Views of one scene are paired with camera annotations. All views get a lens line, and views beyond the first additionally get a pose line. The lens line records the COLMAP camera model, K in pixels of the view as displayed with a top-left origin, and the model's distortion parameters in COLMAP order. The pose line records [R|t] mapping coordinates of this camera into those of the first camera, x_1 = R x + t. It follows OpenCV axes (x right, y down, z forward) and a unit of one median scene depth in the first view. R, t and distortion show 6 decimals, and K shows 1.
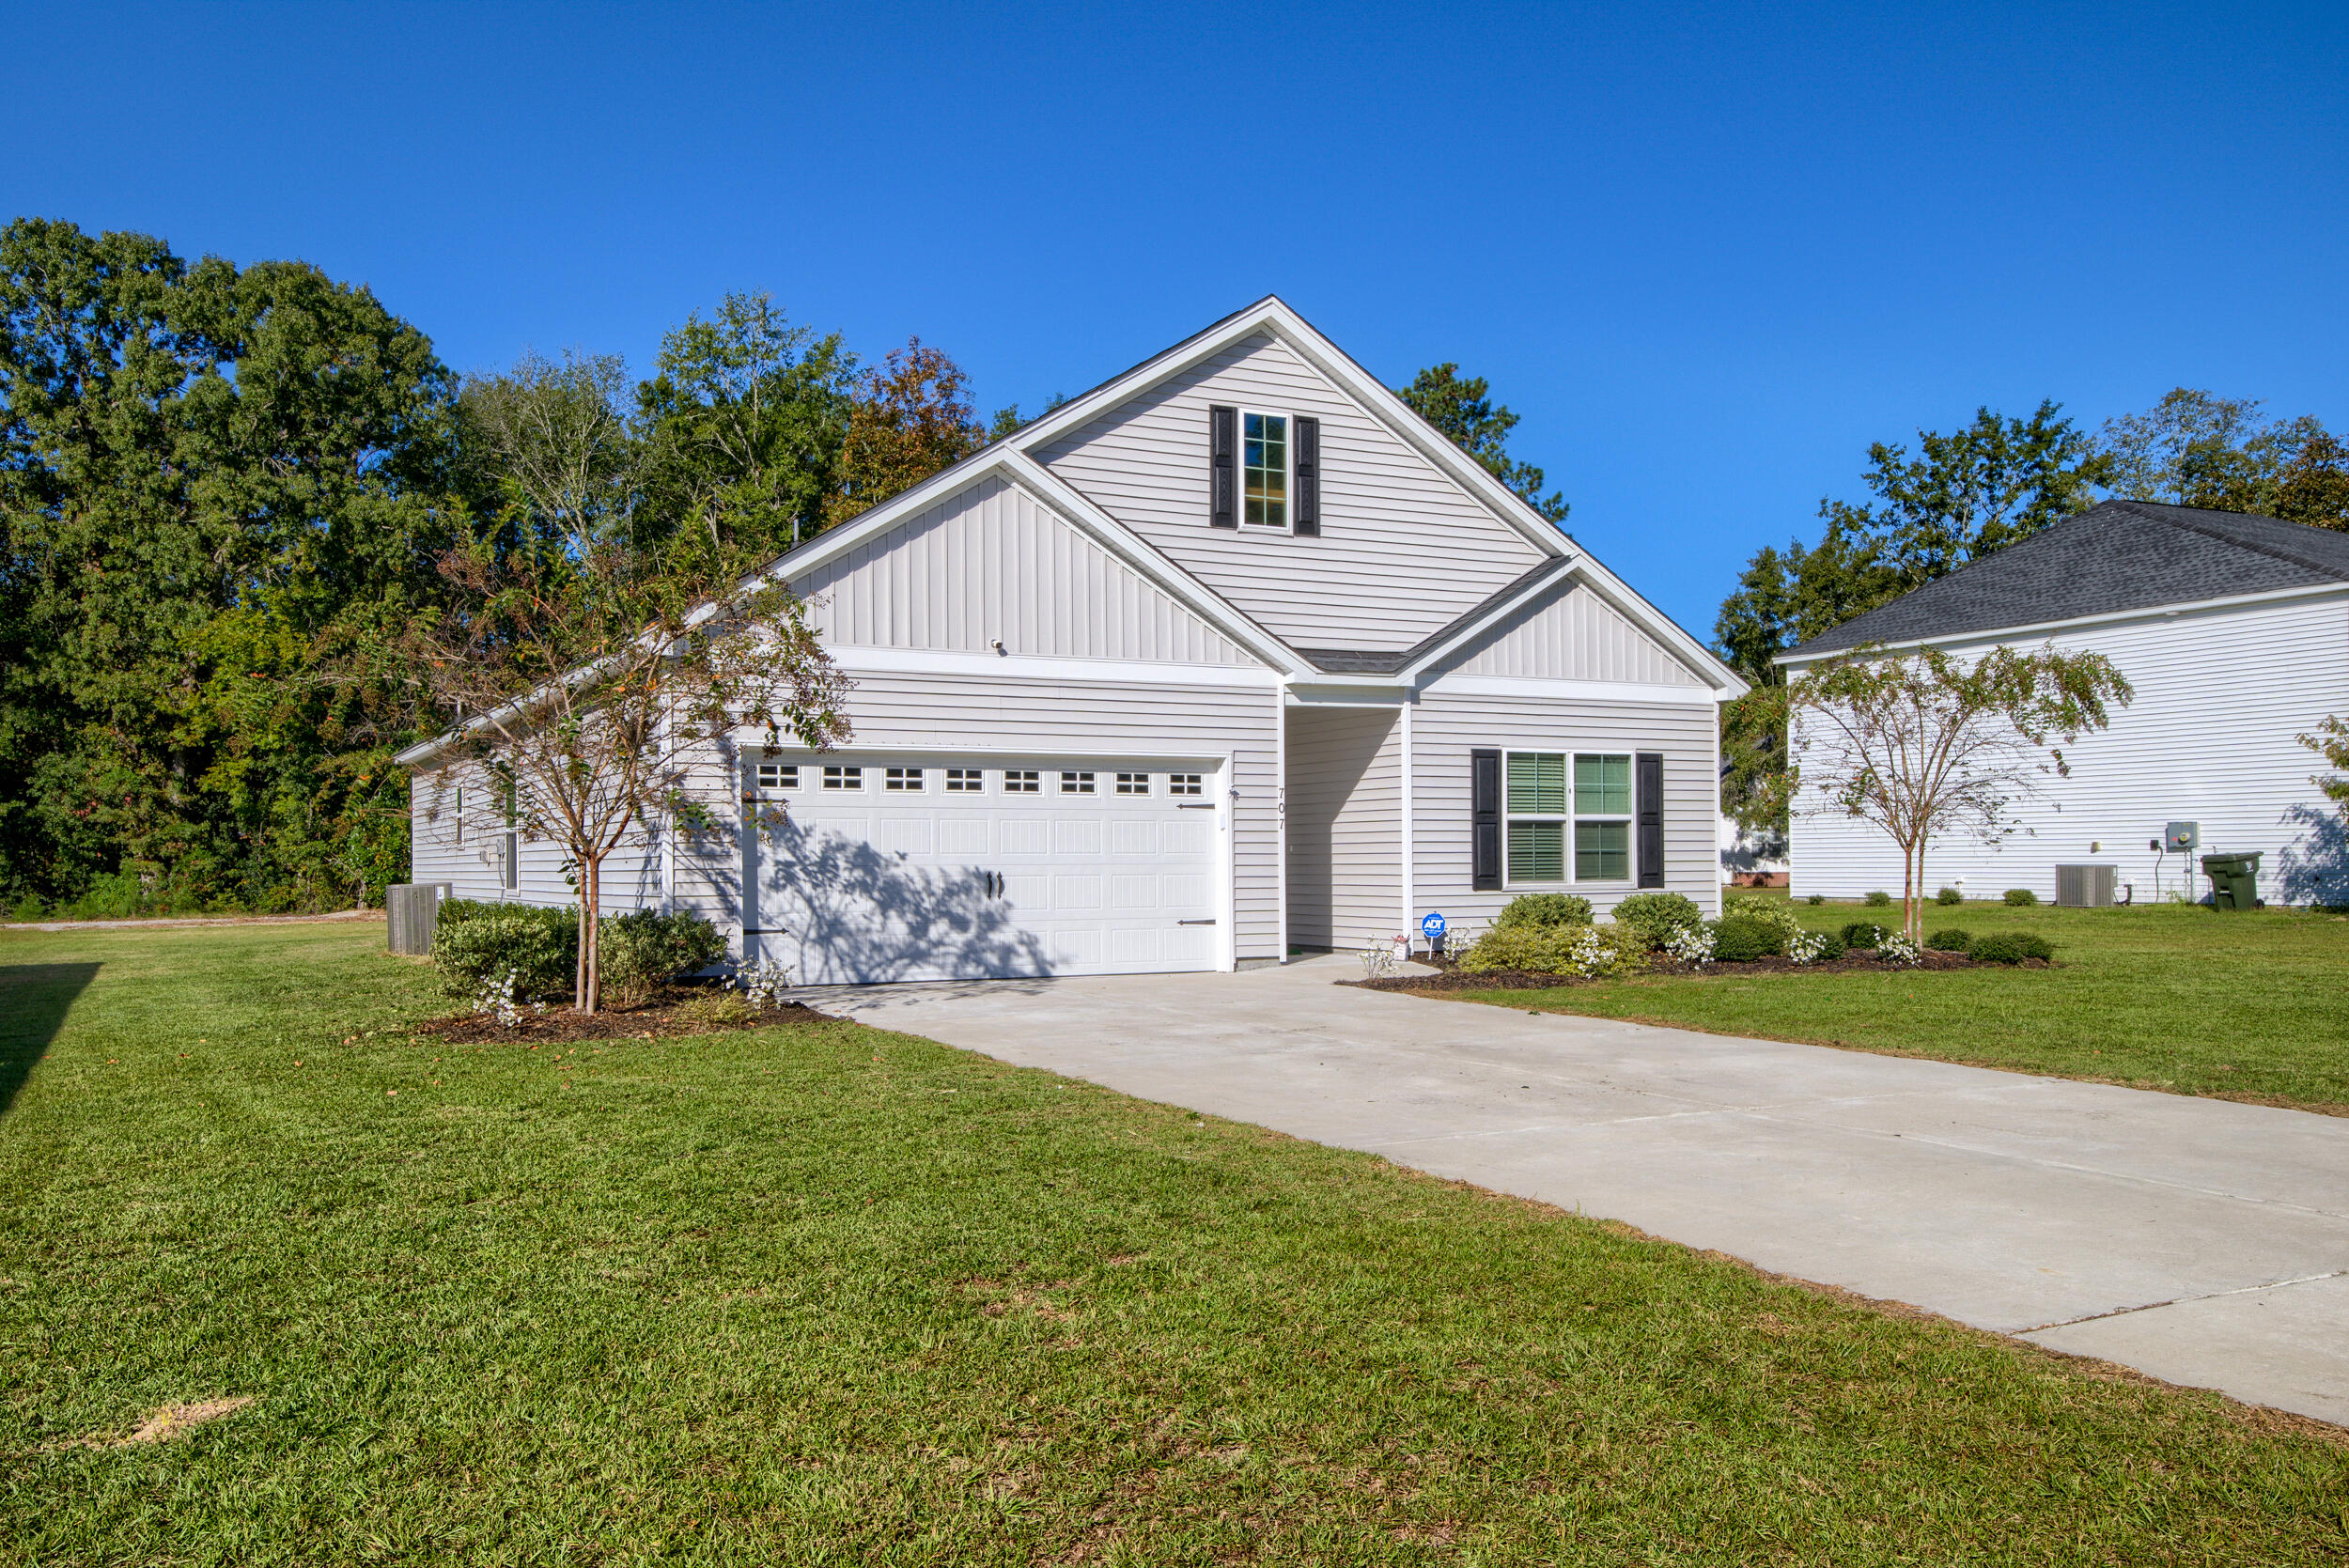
lens RADIAL K [[2000.1, 0, 1173.3], [0, 2000.1, 828.1], [0, 0, 1]] dist [0.083564, 0.004513]
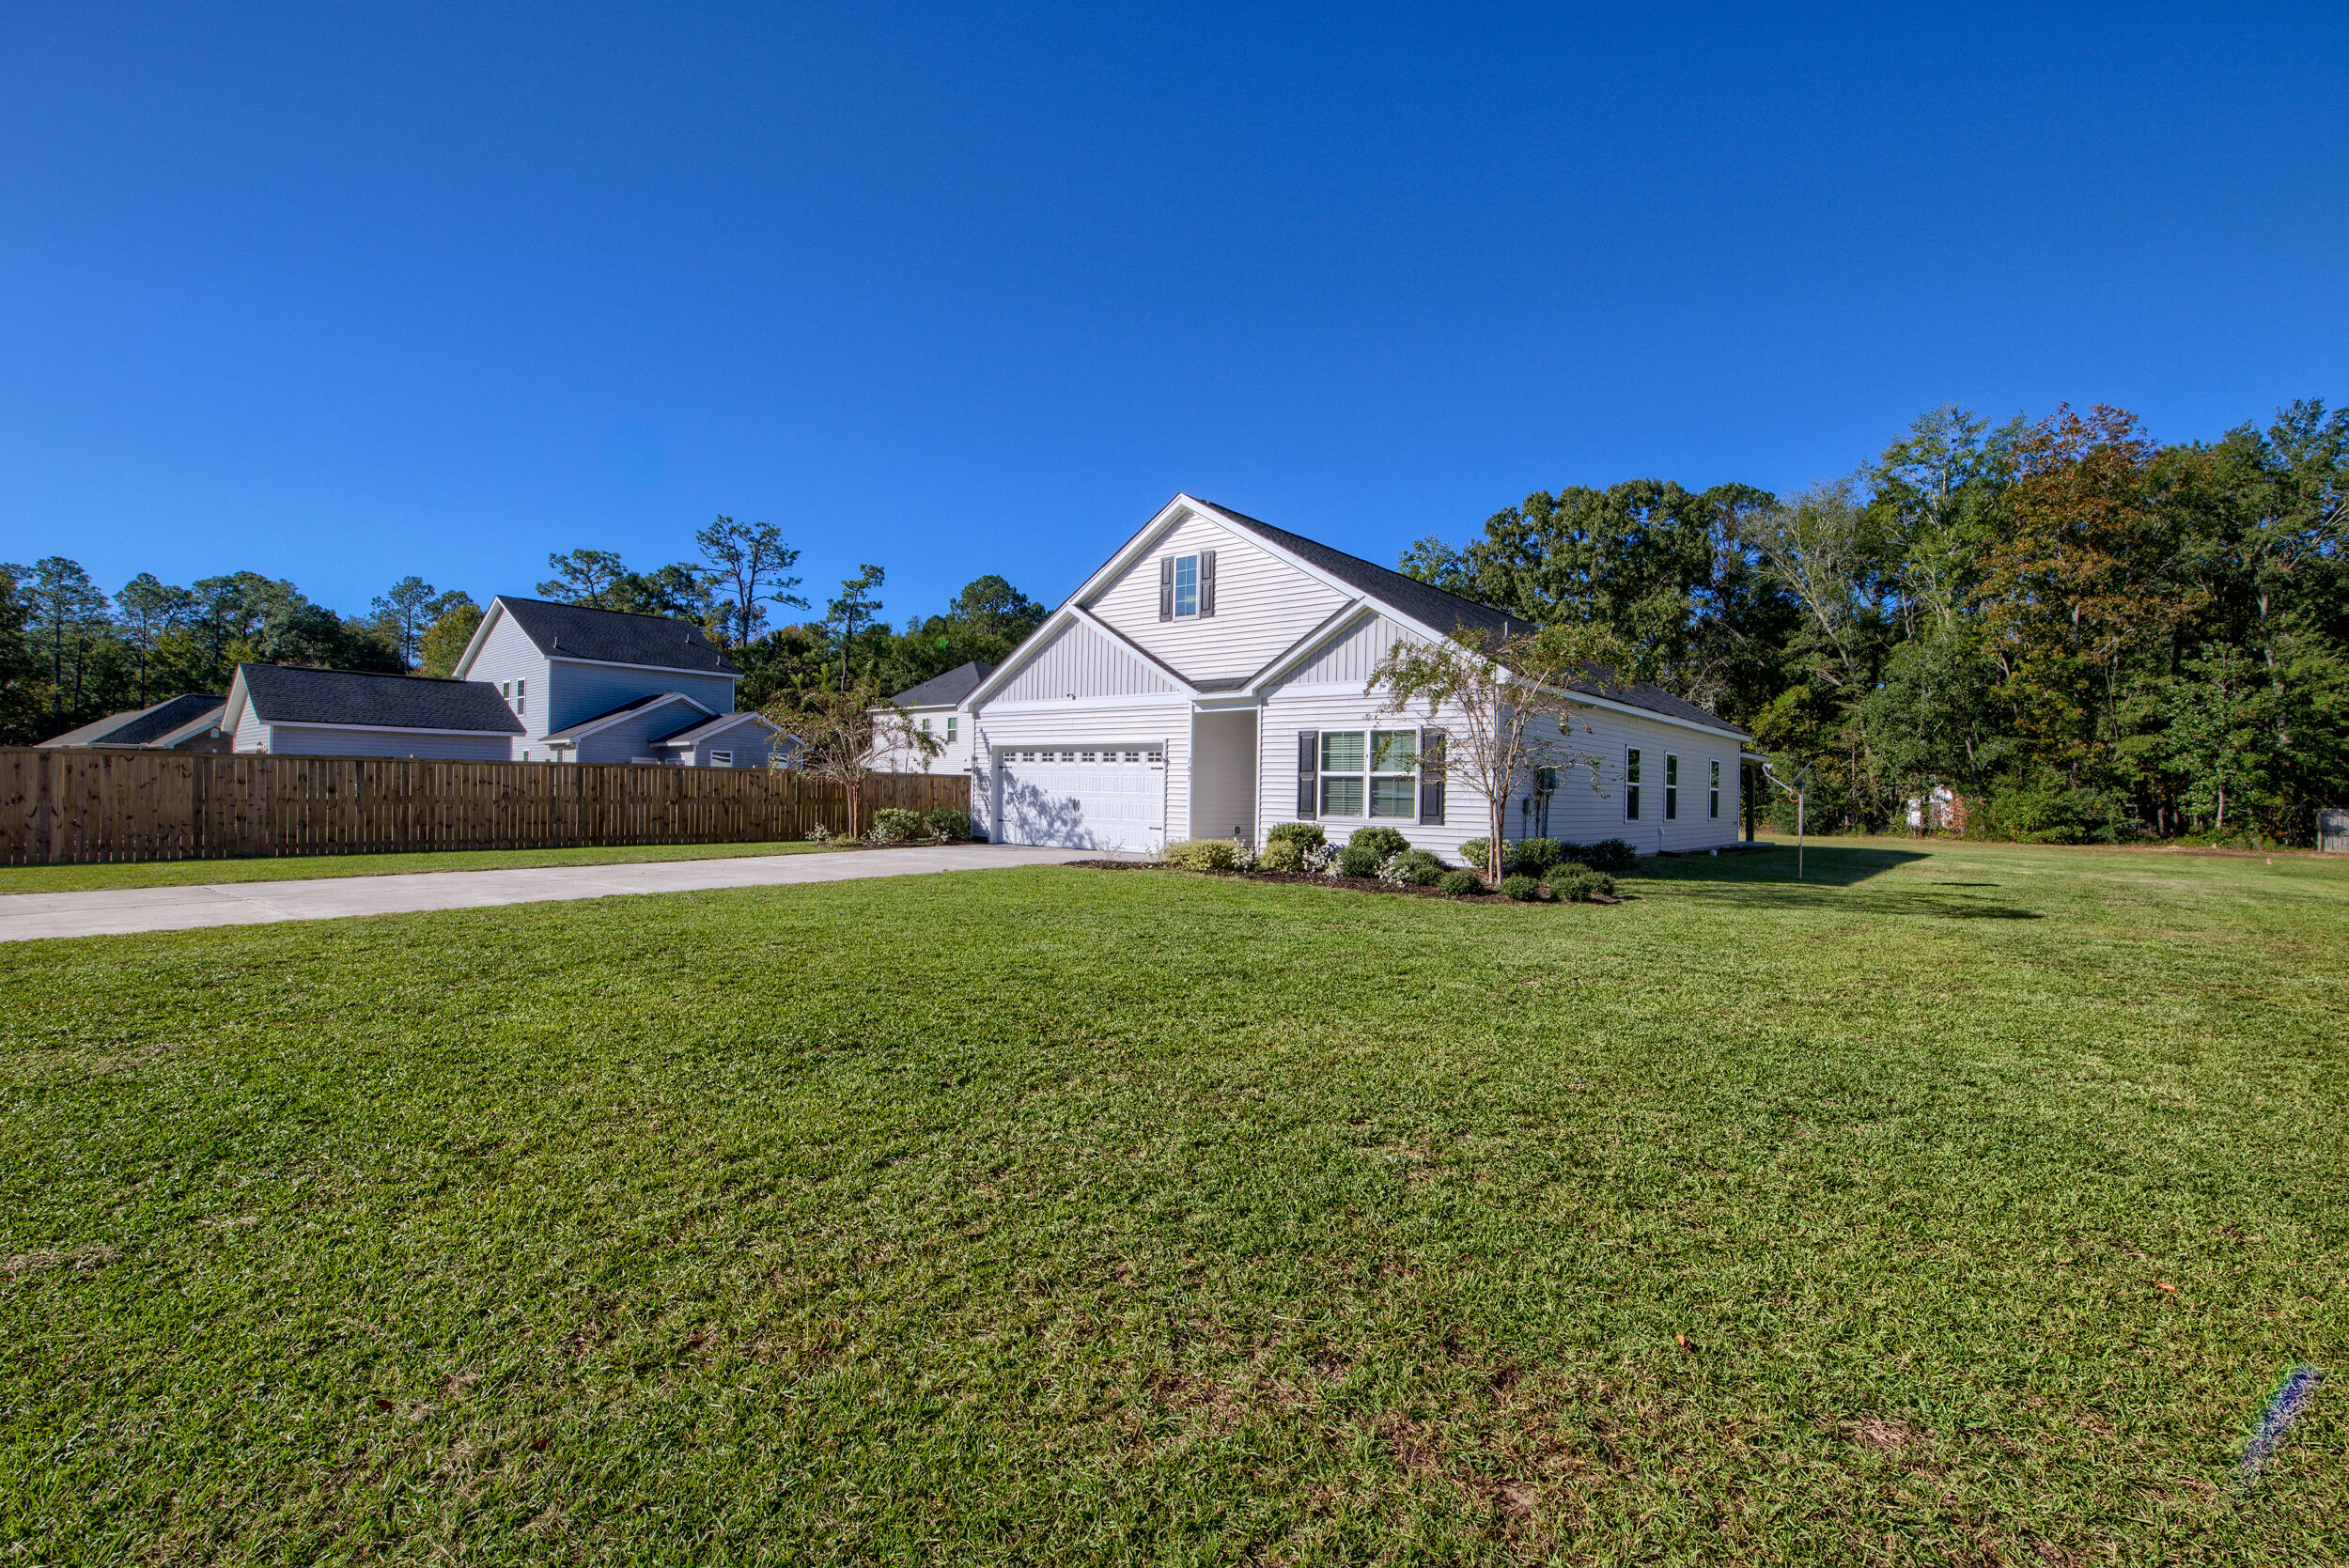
lens RADIAL K [[1101.1, 0, 1143.5], [0, 1101.1, 778.3], [0, 0, 1]] dist [-0.000476, -0.000718]
pose [[0.352842, 0.002251, -0.935680, 0.979380], [-0.005905, 0.999983, 0.000179, -0.001621], [0.935664, 0.005463, 0.352849, 0.606845]]
